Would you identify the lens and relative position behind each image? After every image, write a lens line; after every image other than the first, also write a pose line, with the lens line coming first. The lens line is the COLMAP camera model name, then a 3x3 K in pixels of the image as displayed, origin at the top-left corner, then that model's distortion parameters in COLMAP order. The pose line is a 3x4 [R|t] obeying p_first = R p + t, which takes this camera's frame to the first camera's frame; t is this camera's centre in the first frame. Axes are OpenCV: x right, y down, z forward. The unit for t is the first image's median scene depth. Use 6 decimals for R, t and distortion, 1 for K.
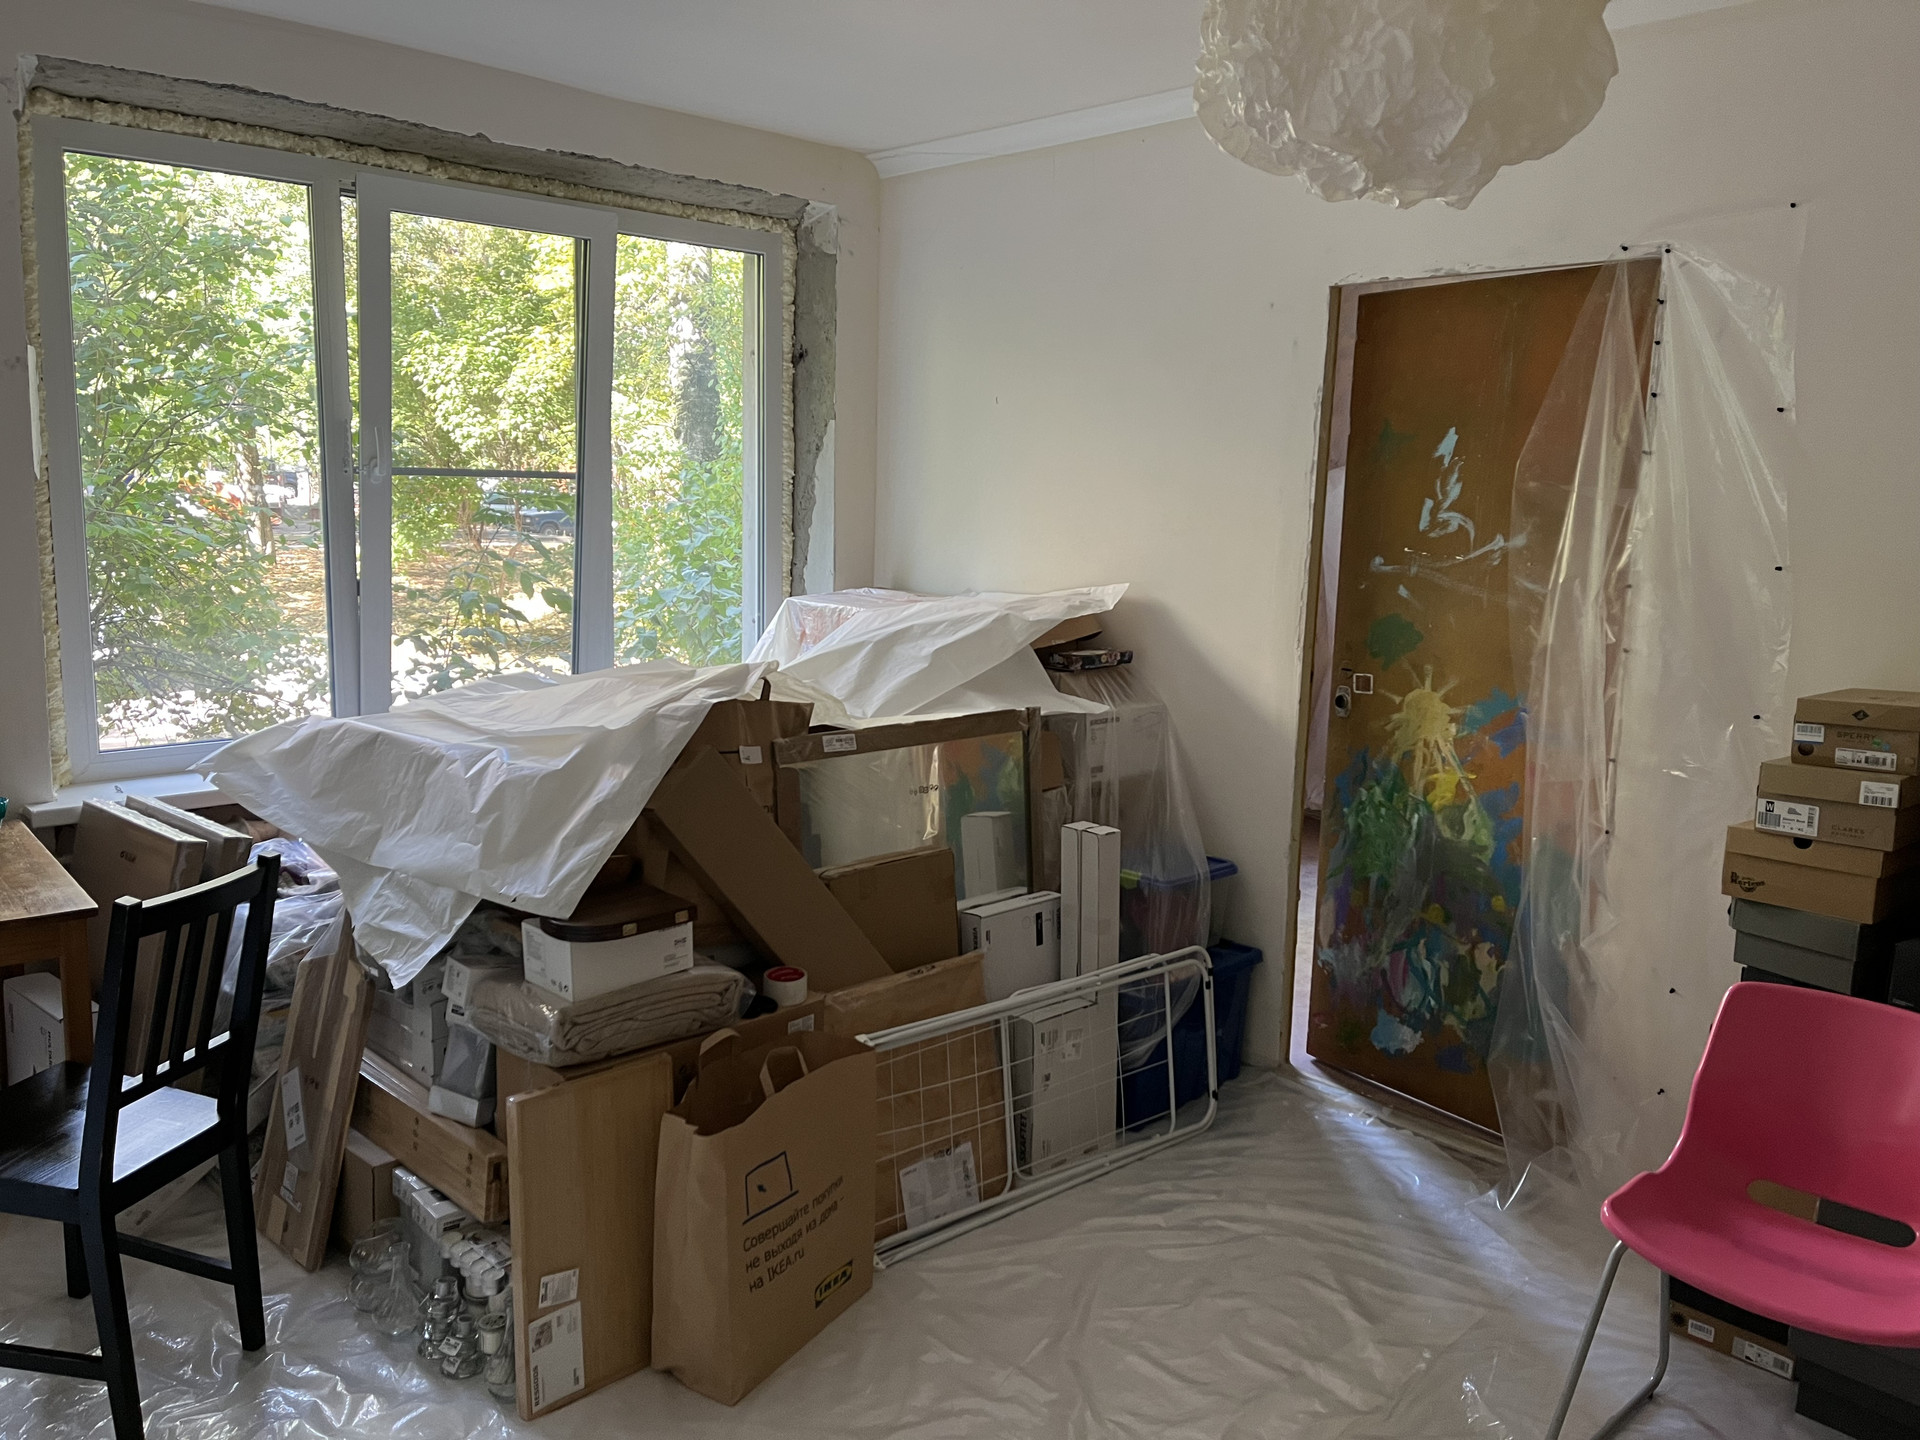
lens RADIAL K [[1451.8, 0, 940.5], [0, 1451.8, 704.6], [0, 0, 1]] dist [0.071500, -0.109629]
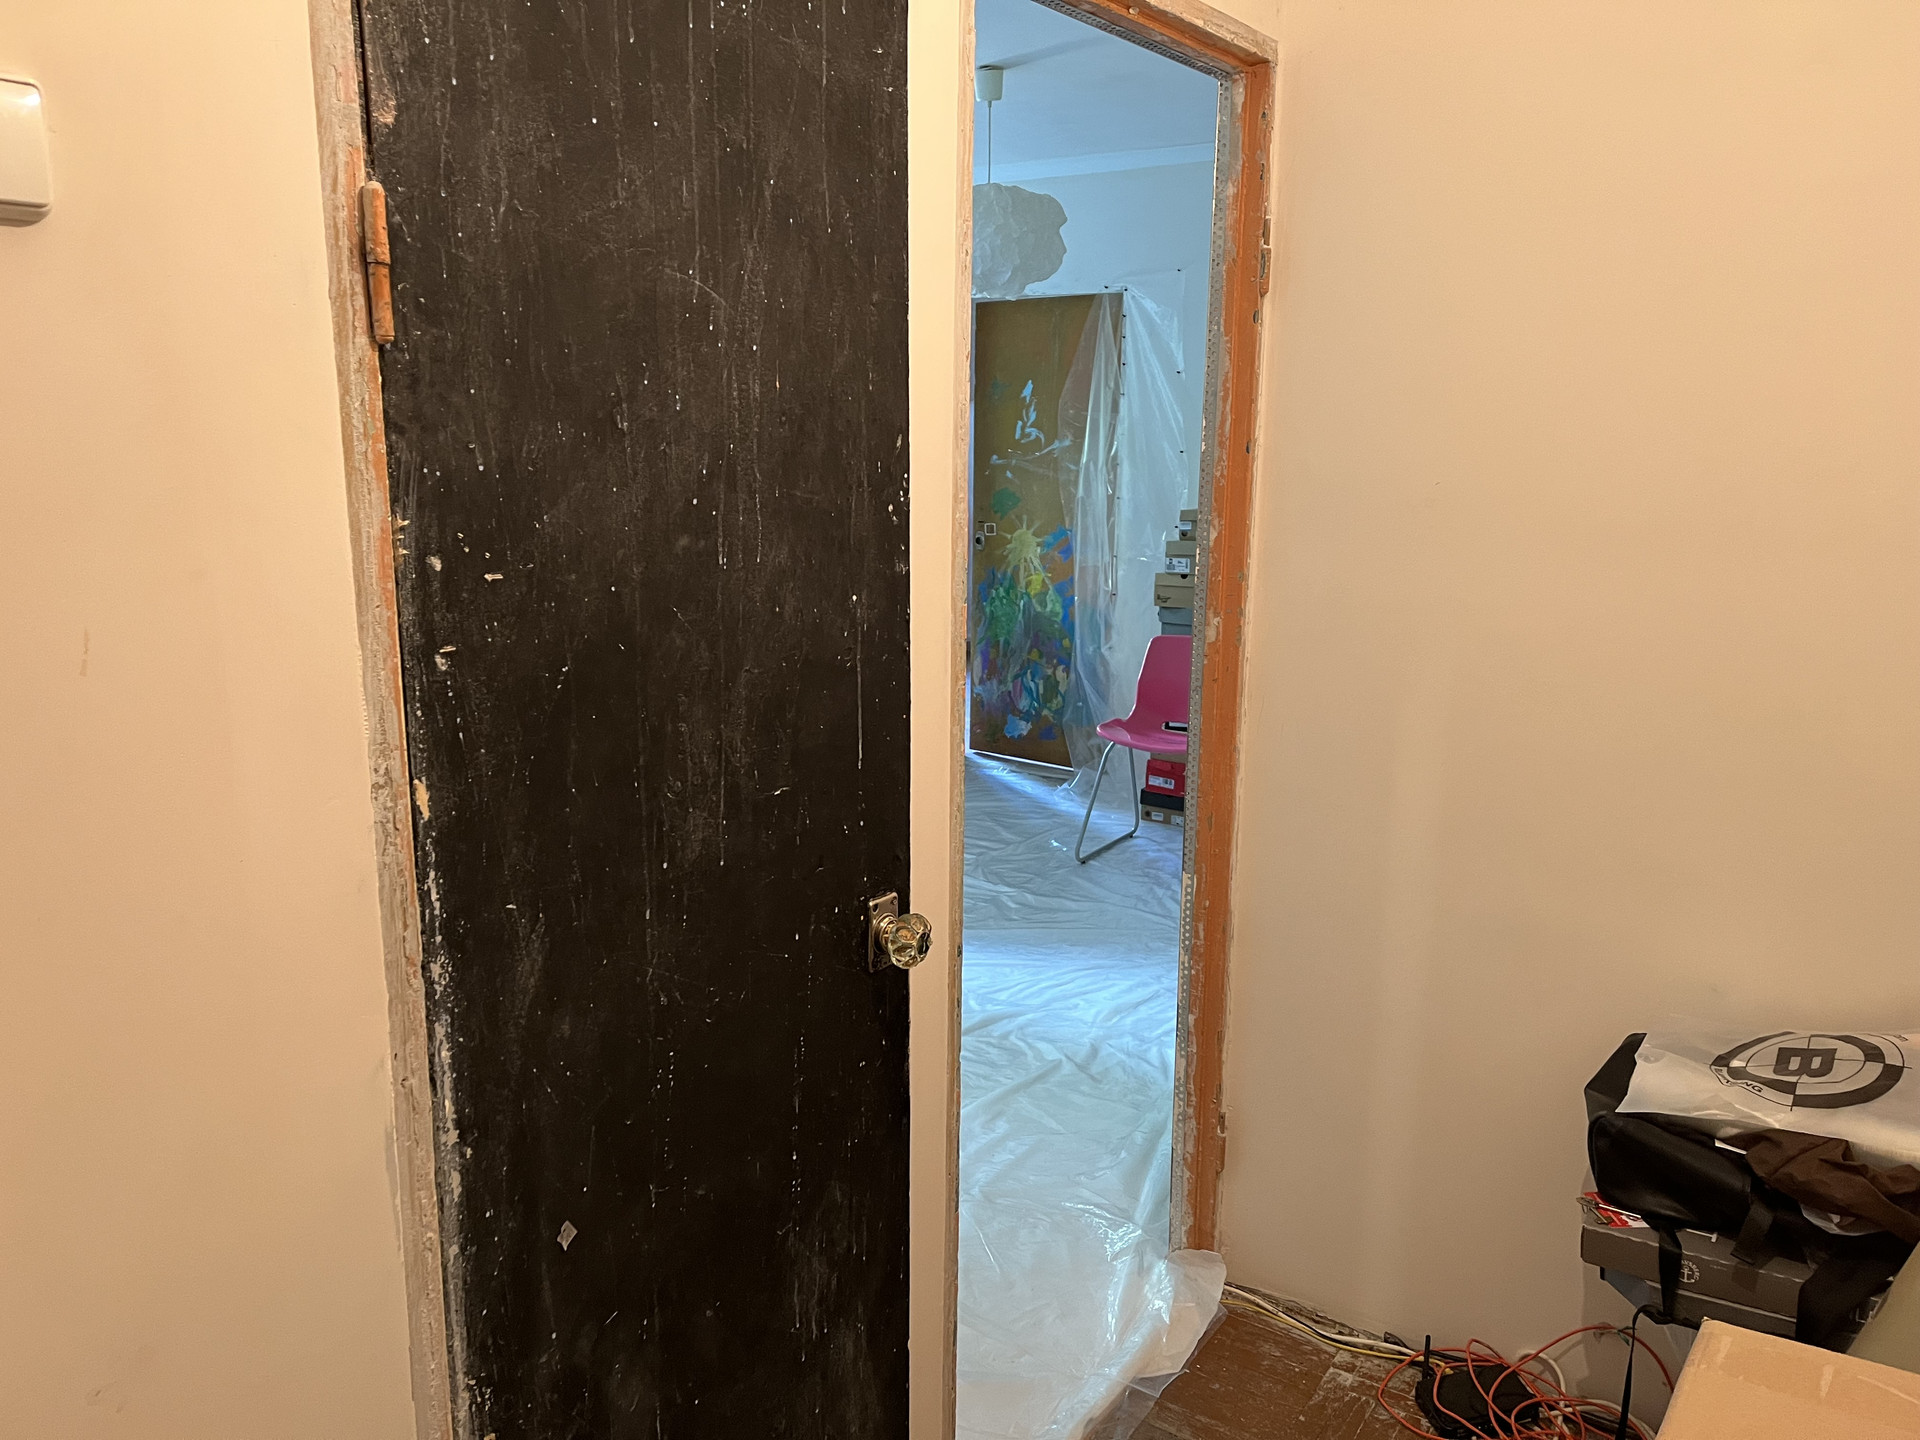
lens RADIAL K [[1451.8, 0, 924.0], [0, 1451.8, 718.9], [0, 0, 1]] dist [0.071500, -0.109629]
pose [[0.972400, -0.067604, 0.223309, -0.212048], [0.054951, 0.996537, 0.062405, 0.110172], [-0.226755, -0.048412, 0.972748, -0.759833]]
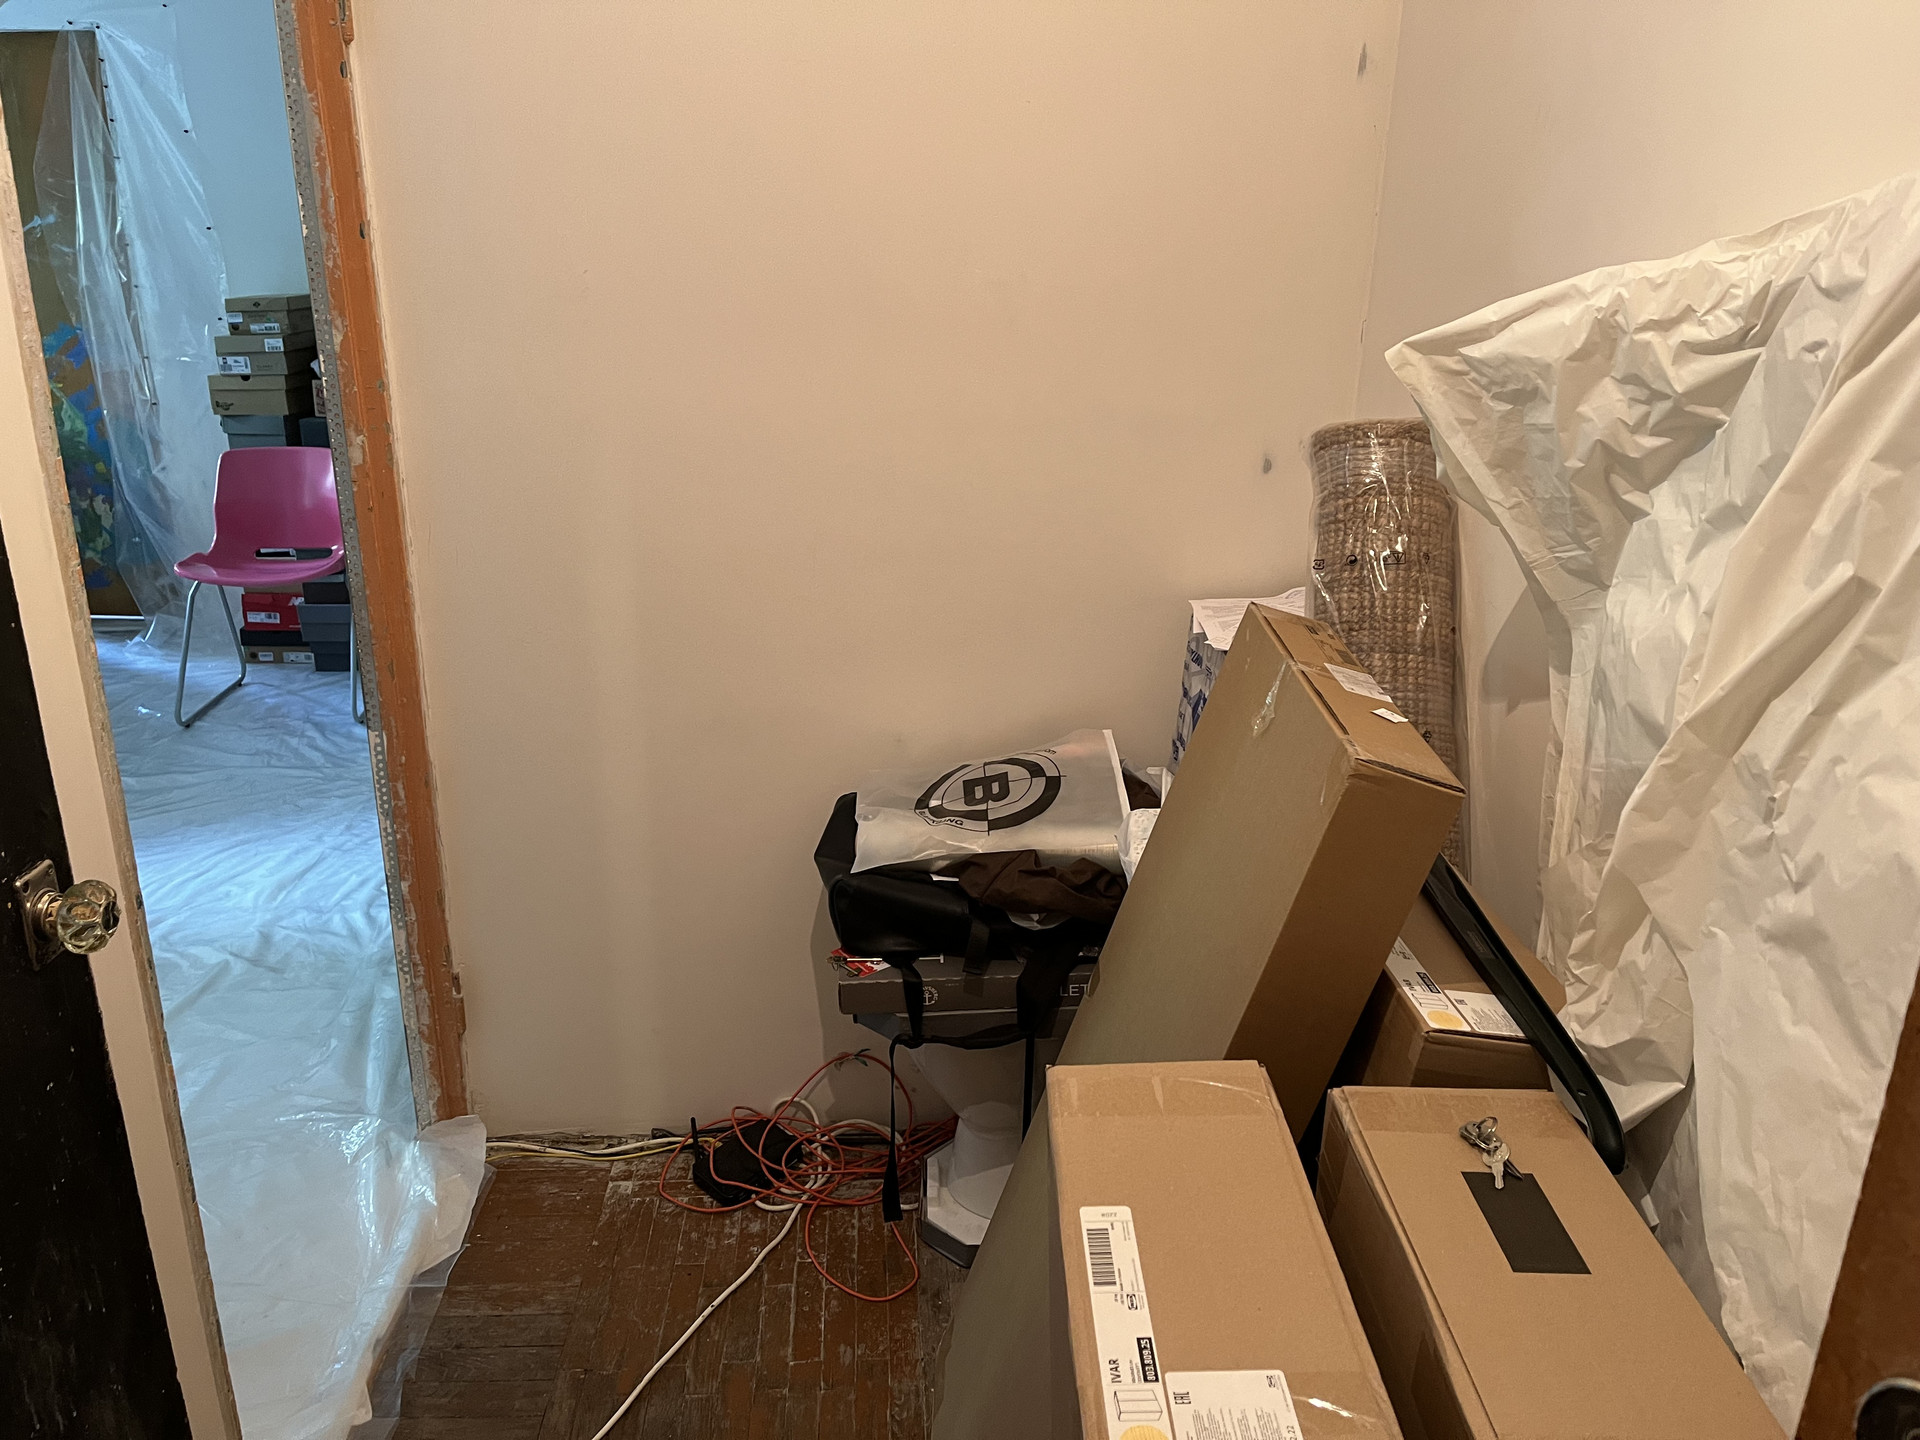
lens RADIAL K [[1451.8, 0, 942.6], [0, 1451.8, 705.6], [0, 0, 1]] dist [0.071500, -0.109629]
pose [[0.640323, -0.272620, 0.718098, -0.227336], [0.122725, 0.959196, 0.254718, 0.094376], [-0.758238, -0.074973, 0.647653, -0.686844]]
